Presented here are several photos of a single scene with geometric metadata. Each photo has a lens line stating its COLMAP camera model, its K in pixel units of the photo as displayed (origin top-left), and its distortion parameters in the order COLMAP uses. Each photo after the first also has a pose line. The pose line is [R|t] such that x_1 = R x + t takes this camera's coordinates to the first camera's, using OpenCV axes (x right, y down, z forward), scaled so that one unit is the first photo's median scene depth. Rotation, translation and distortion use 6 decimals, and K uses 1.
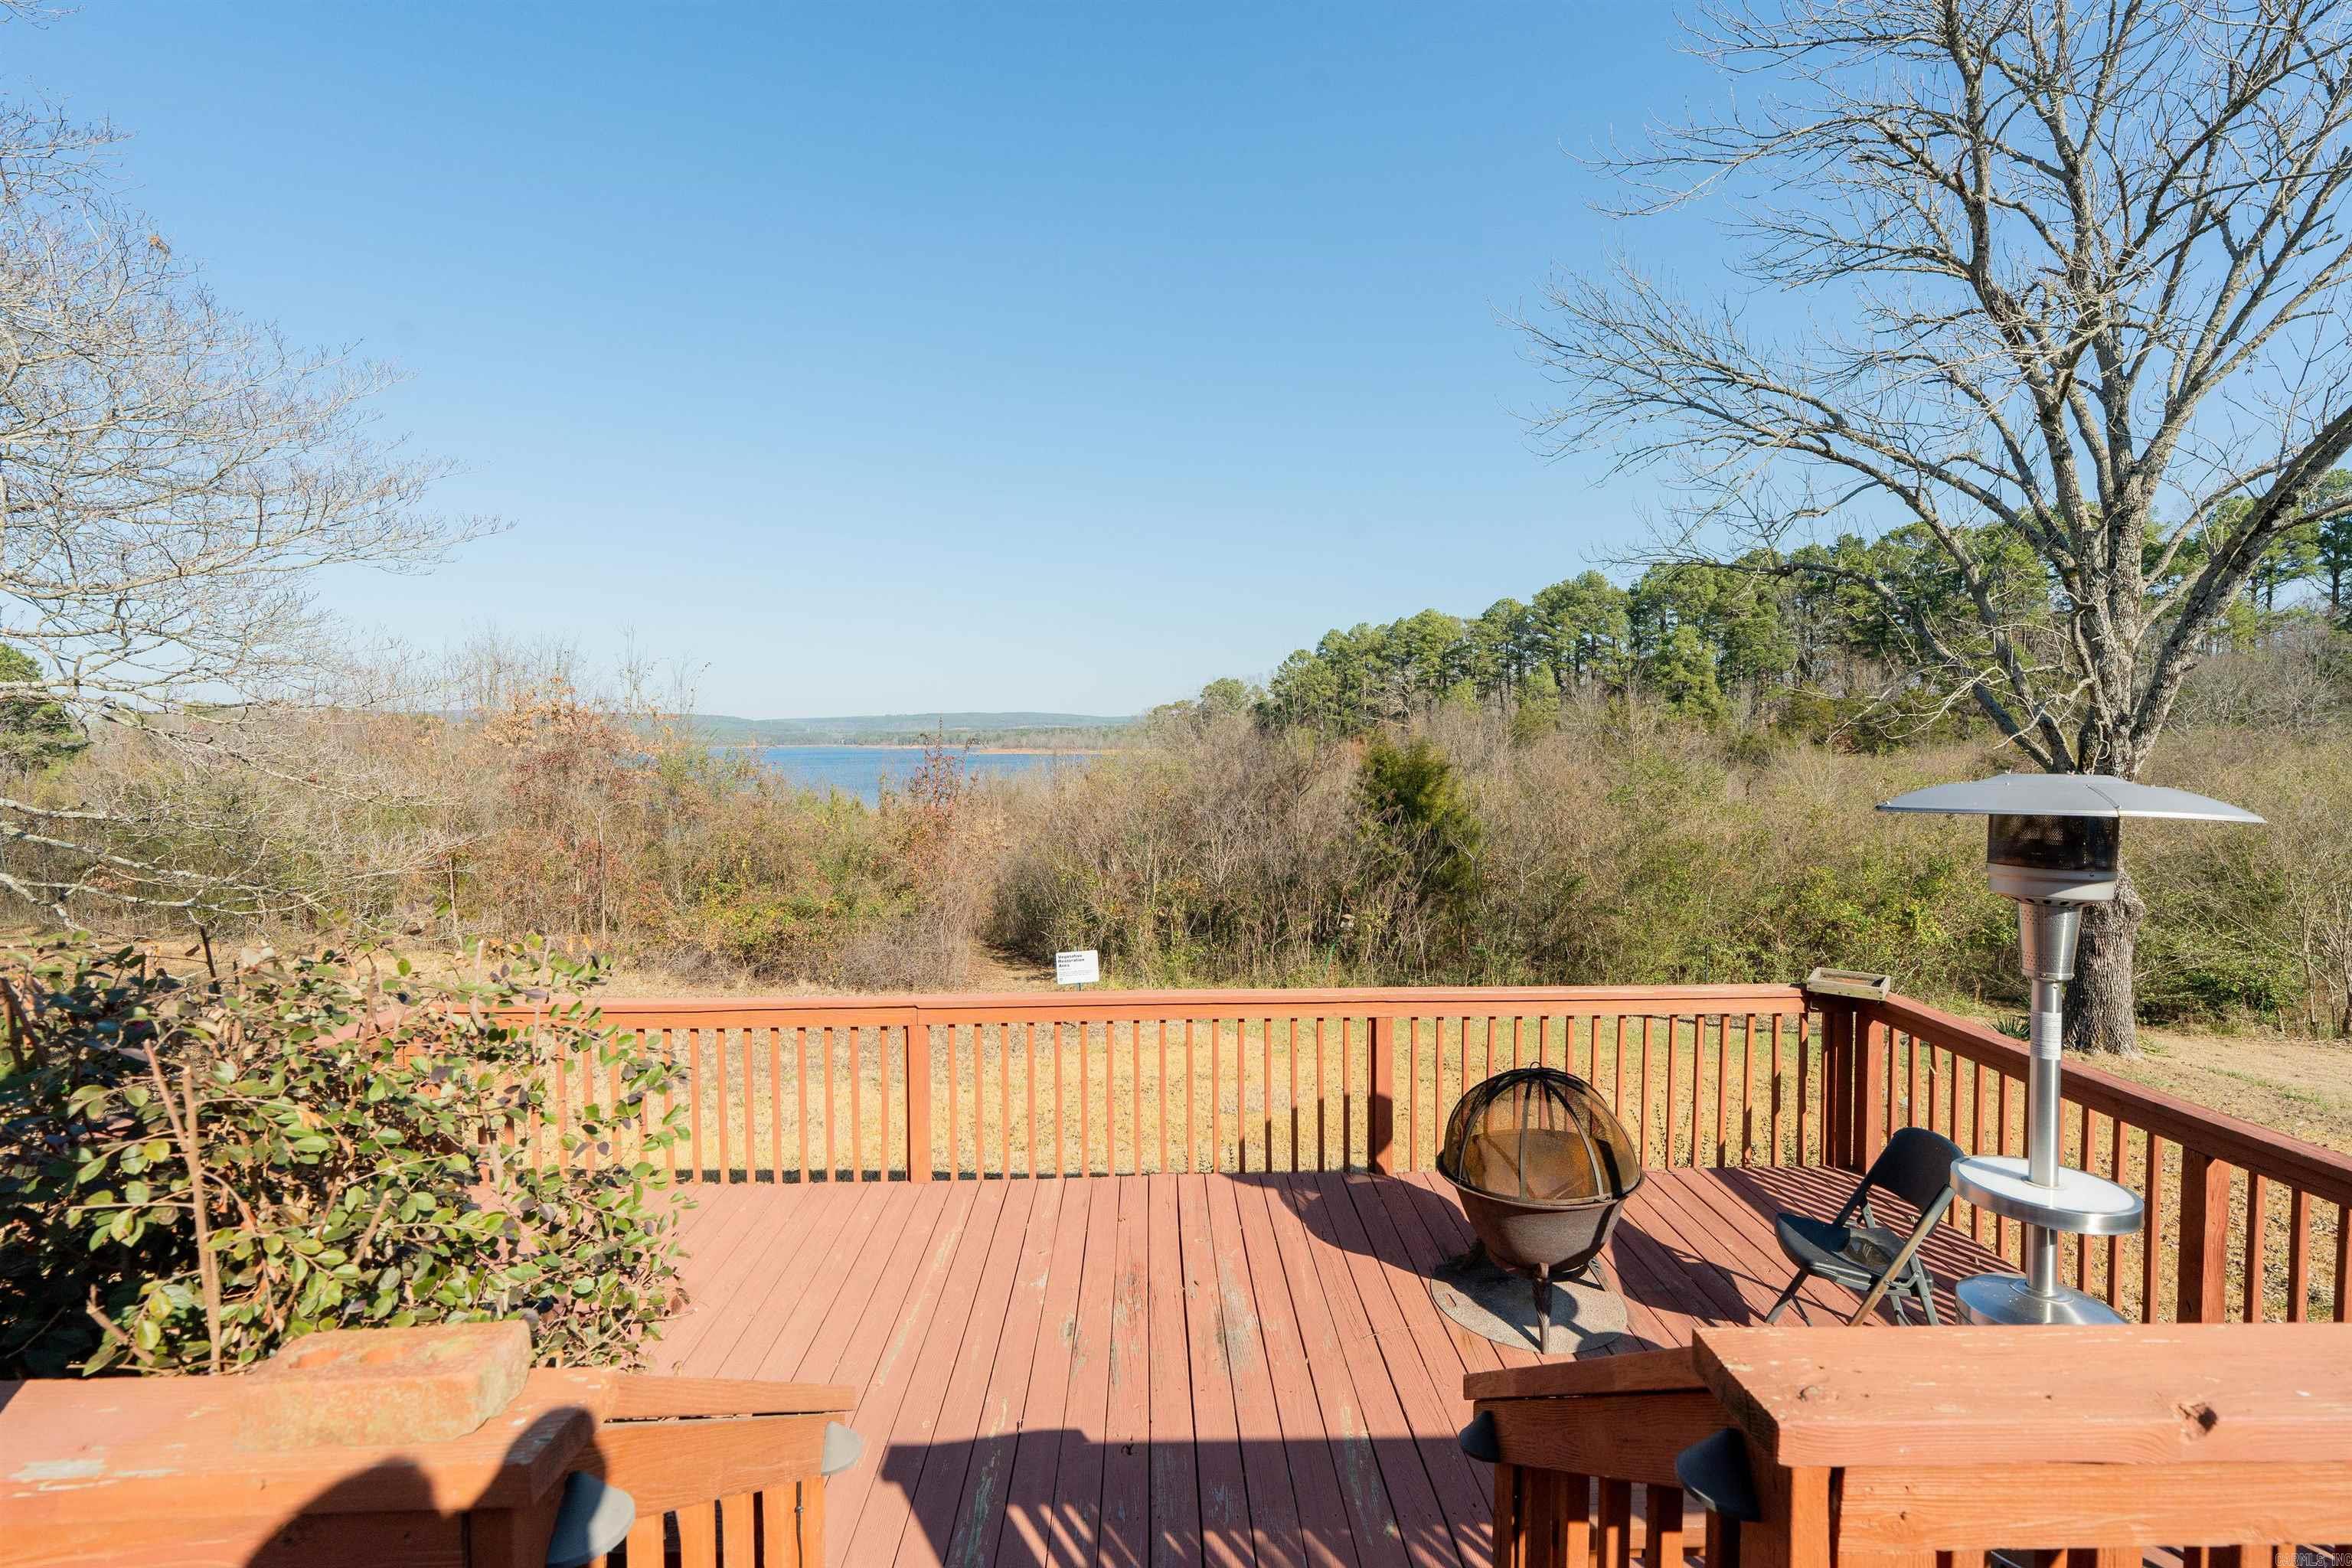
lens RADIAL K [[1052.8, 0, 1176.8], [0, 1052.8, 778.5], [0, 0, 1]] dist [-0.007047, 0.002817]
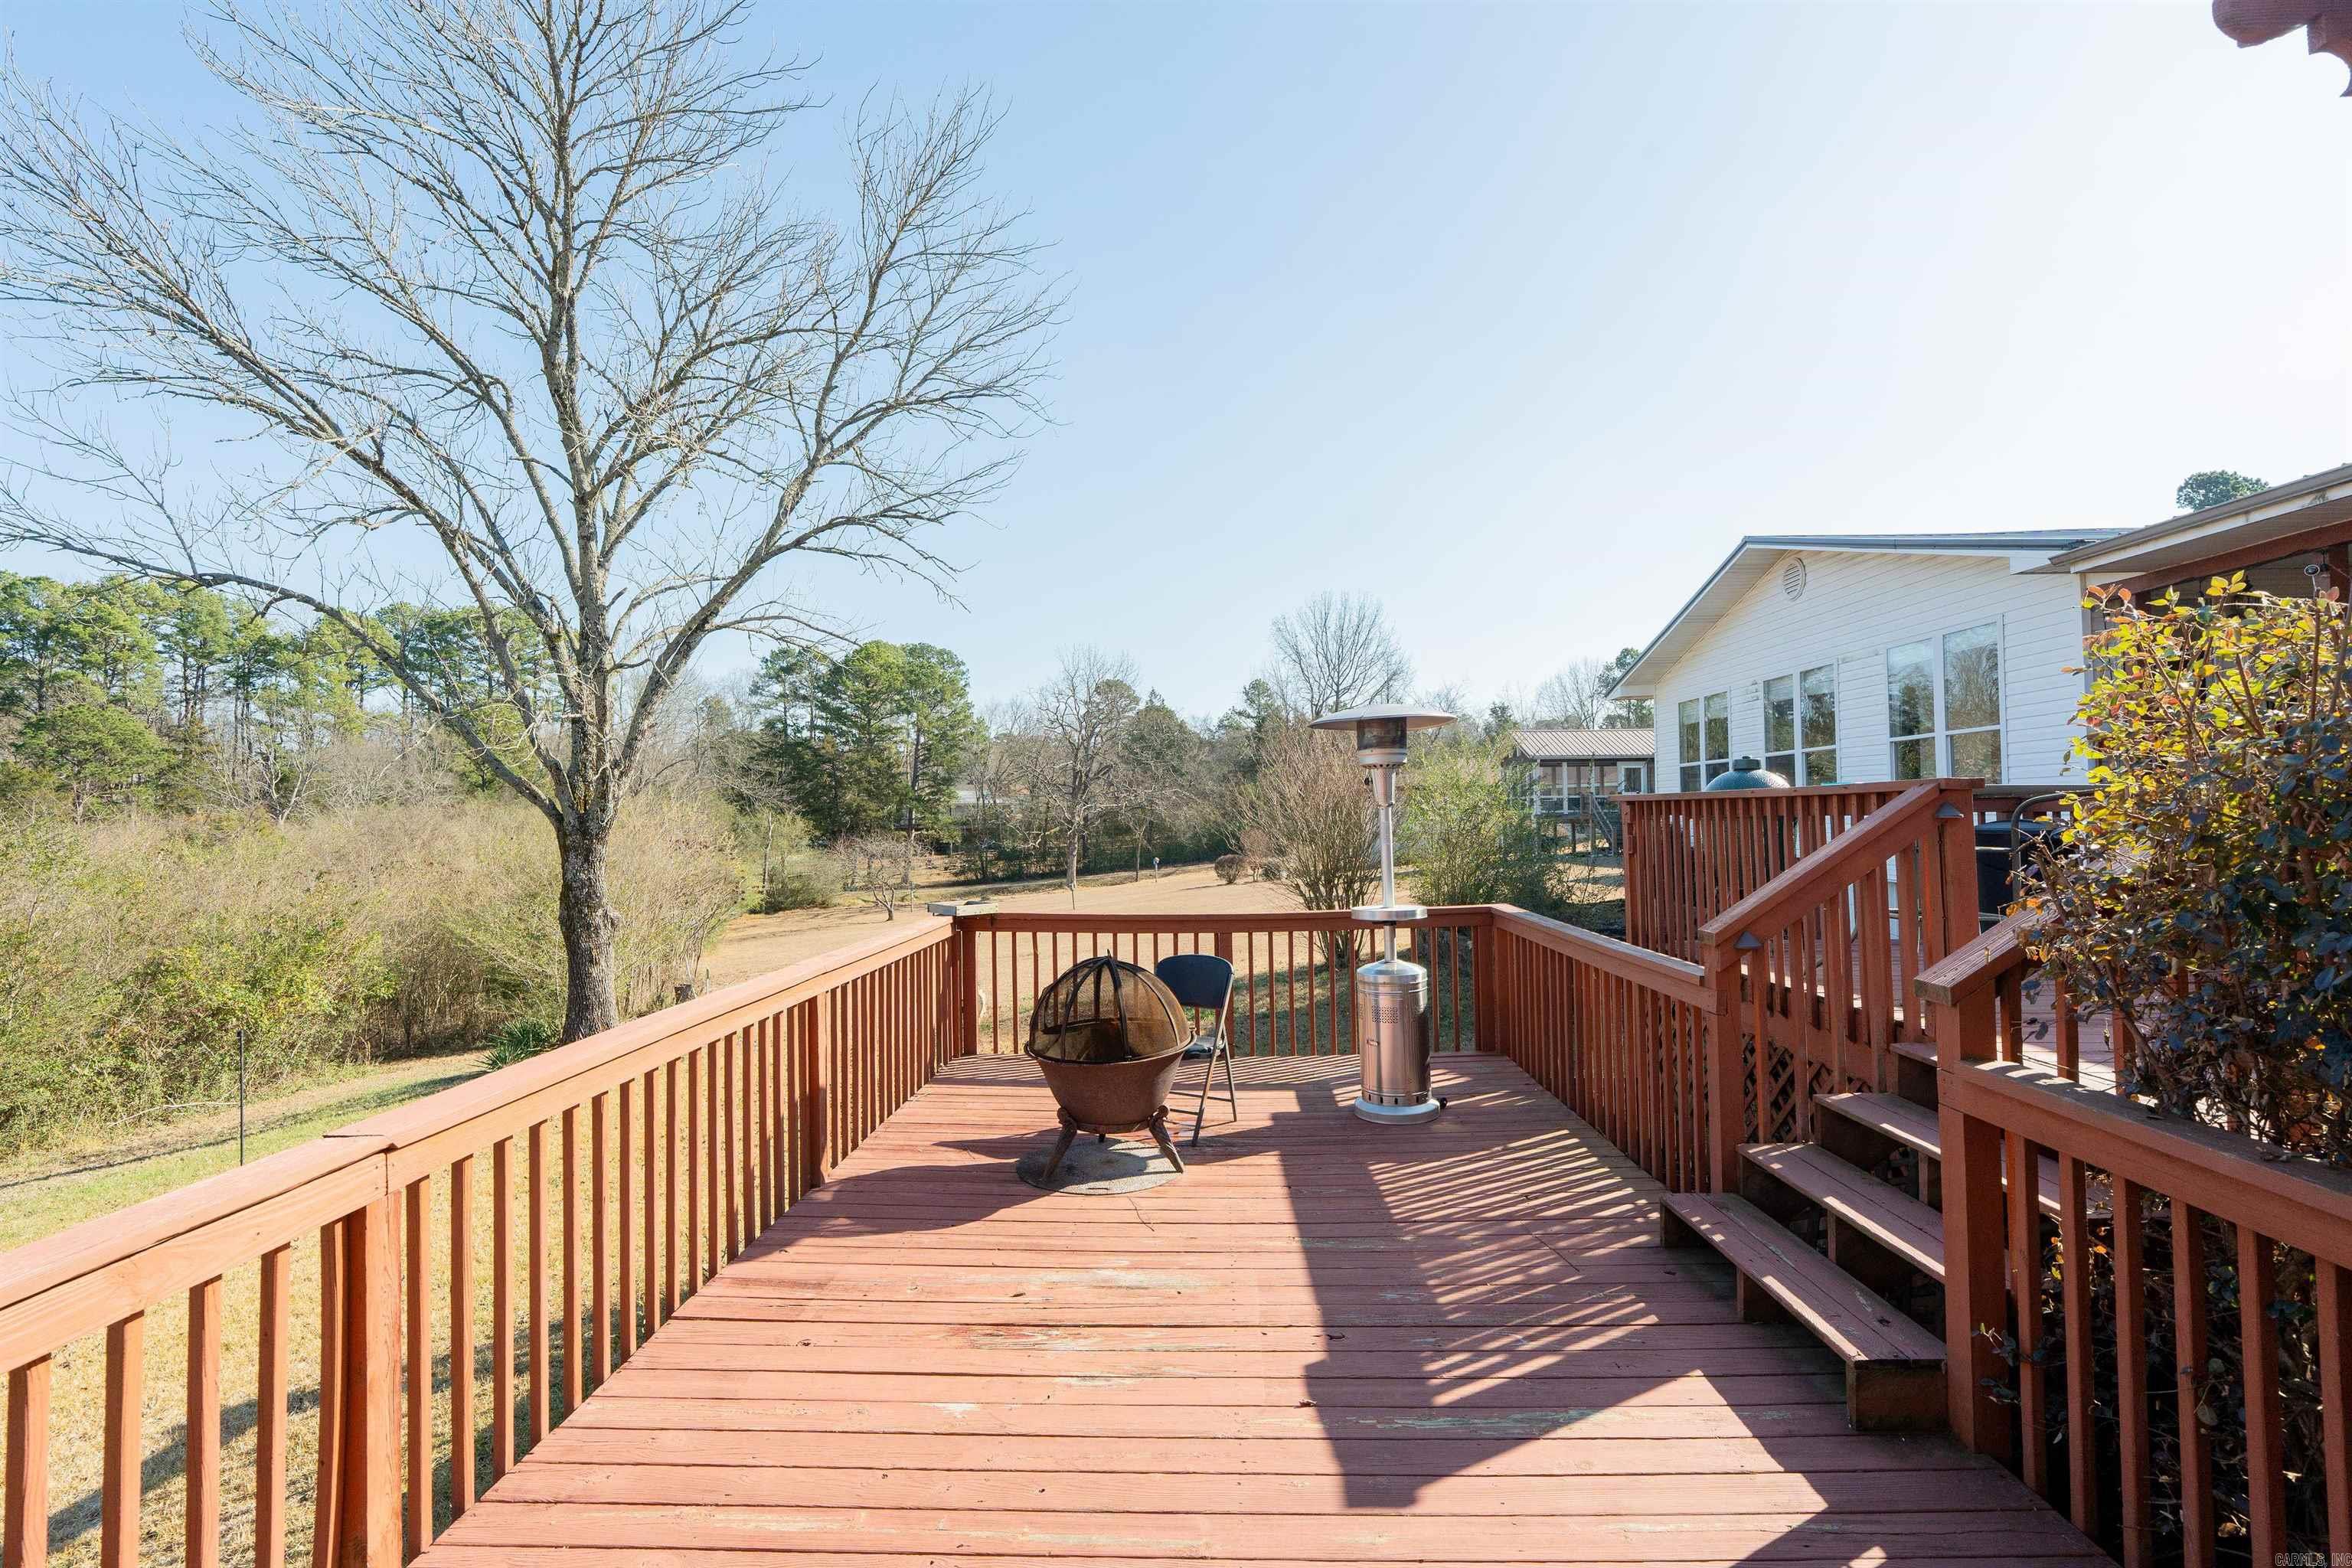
lens RADIAL K [[1052.8, 0, 1172.4], [0, 1052.8, 781.2], [0, 0, 1]] dist [-0.007047, 0.002817]
pose [[0.063098, 0.030053, 0.997555, -0.042770], [0.051004, 0.998143, -0.033297, 0.005816], [-0.996703, 0.052980, 0.061448, 0.044089]]
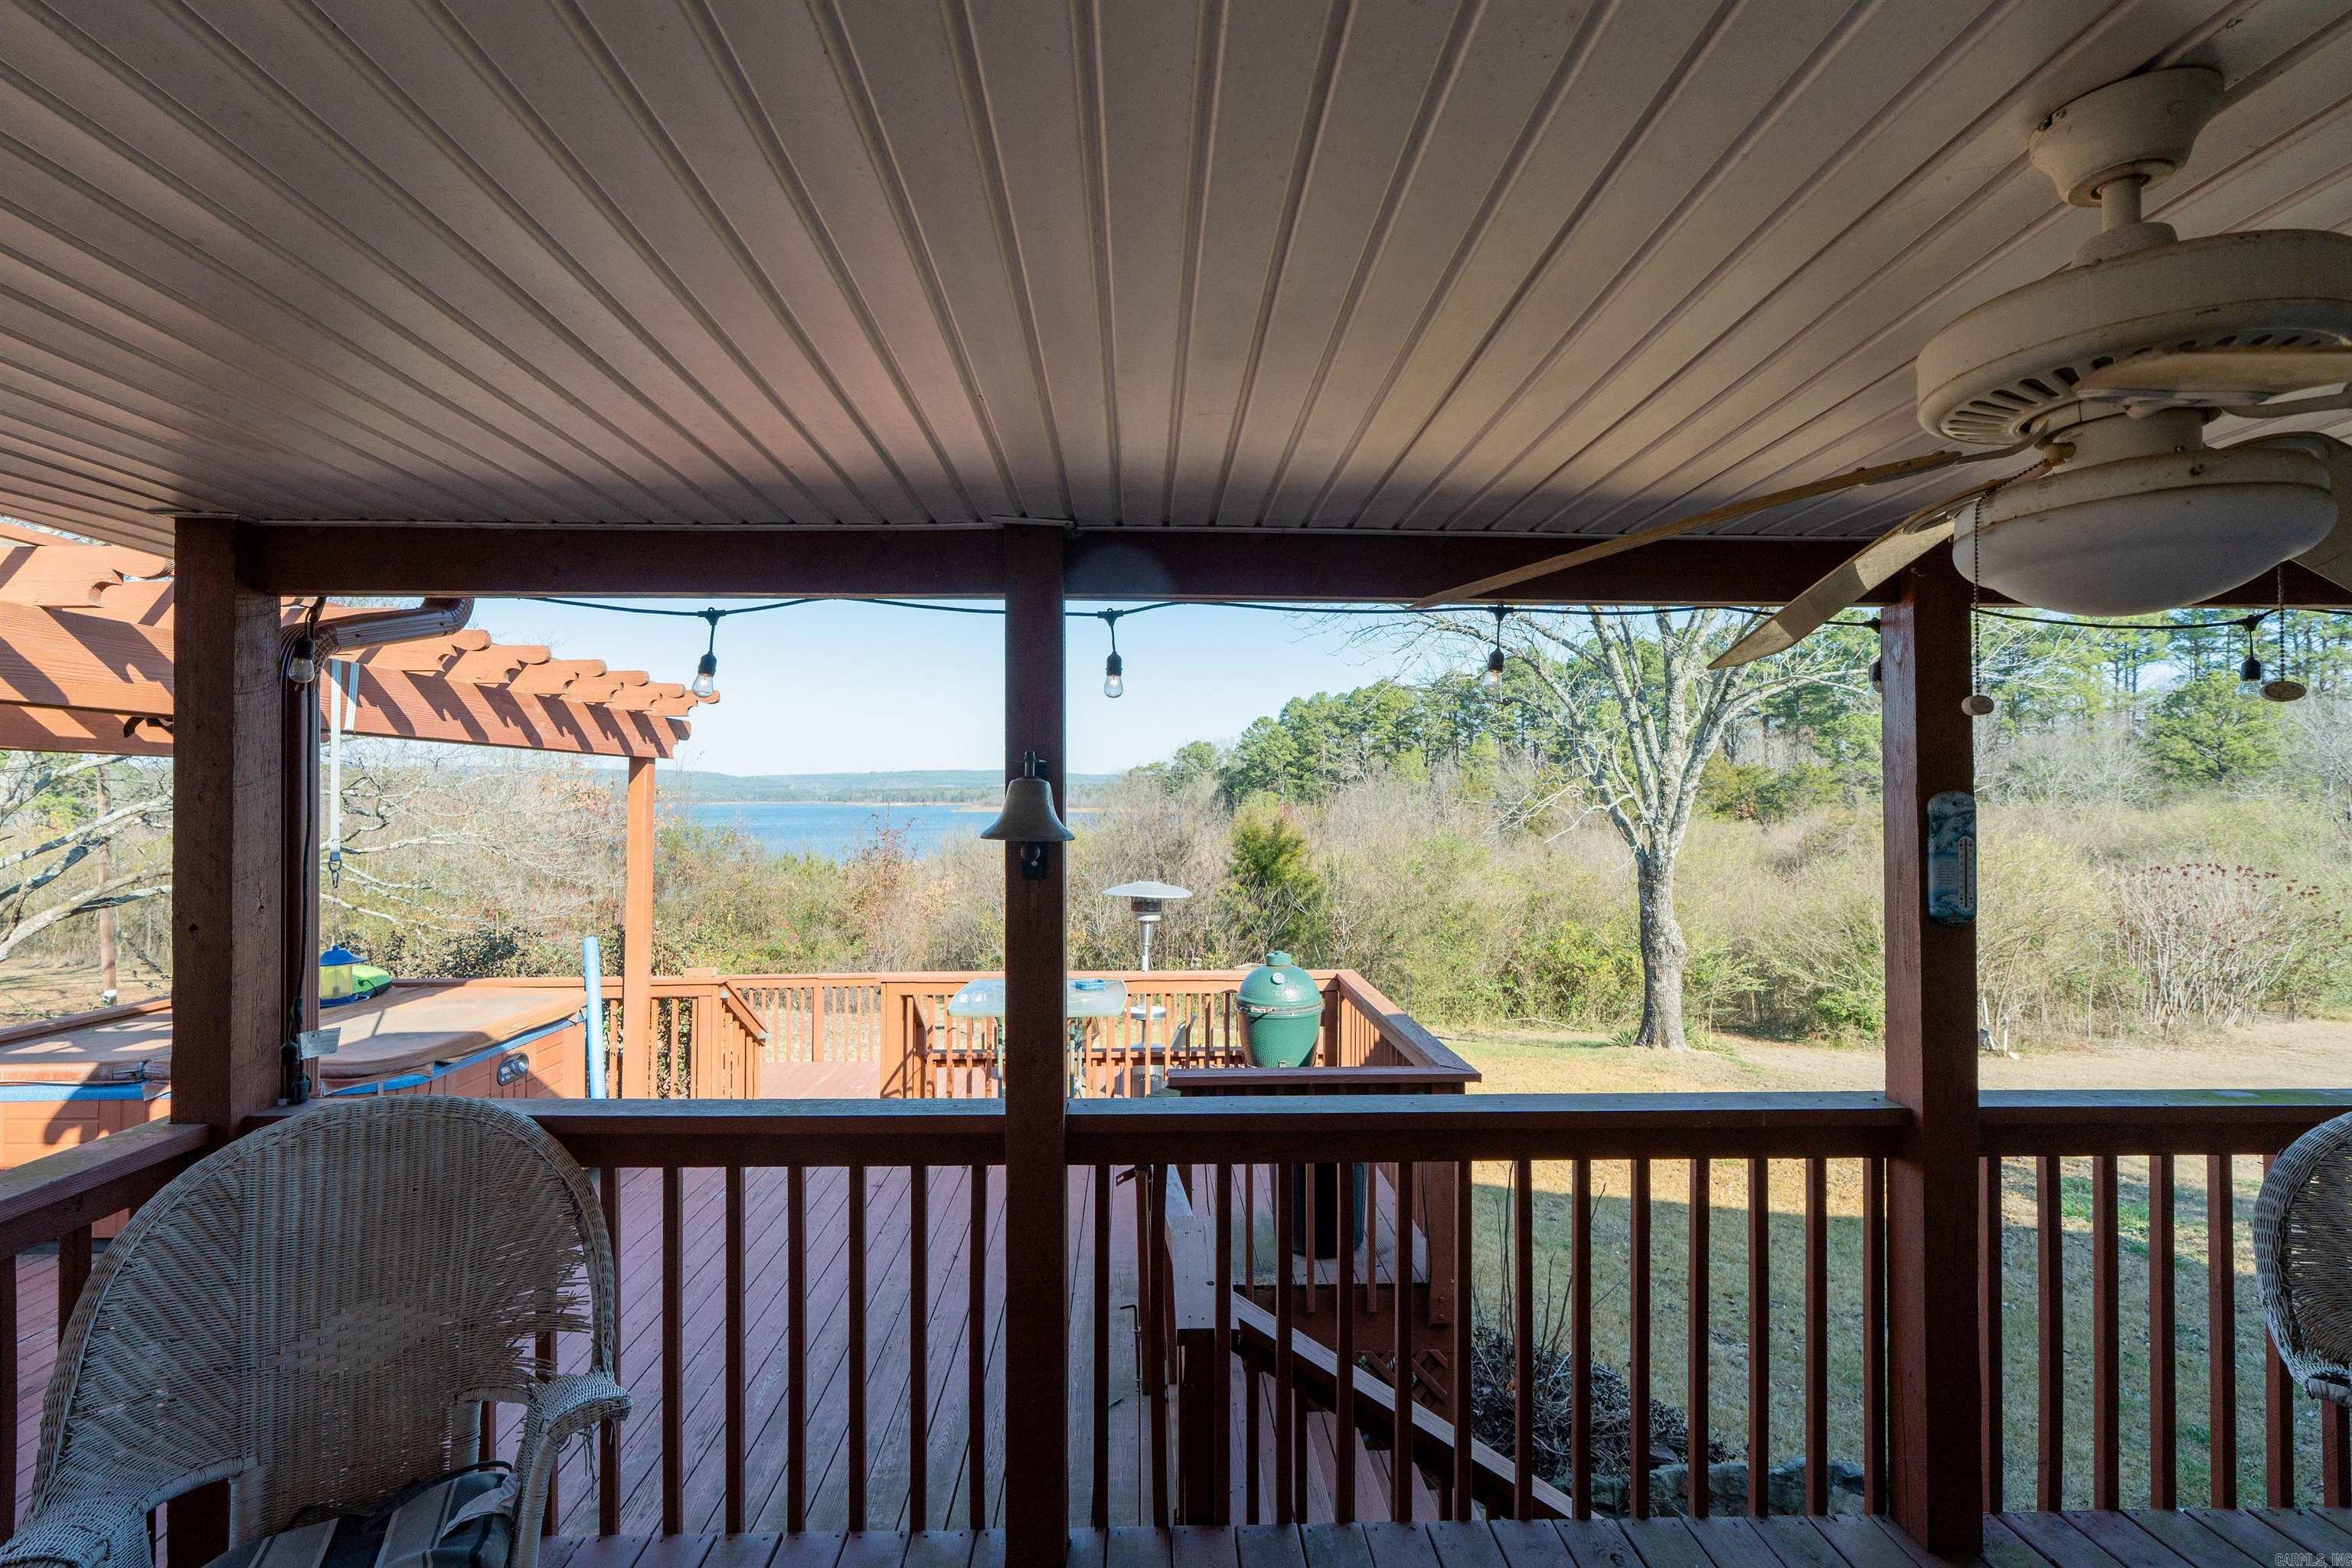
lens RADIAL K [[1052.8, 0, 1171.9], [0, 1052.8, 792.3], [0, 0, 1]] dist [-0.007047, 0.002817]
pose [[0.999947, 0.003771, 0.009620, 0.029868], [-0.003363, 0.999112, -0.041993, -0.005002], [-0.009770, 0.041959, 0.999072, -0.076954]]
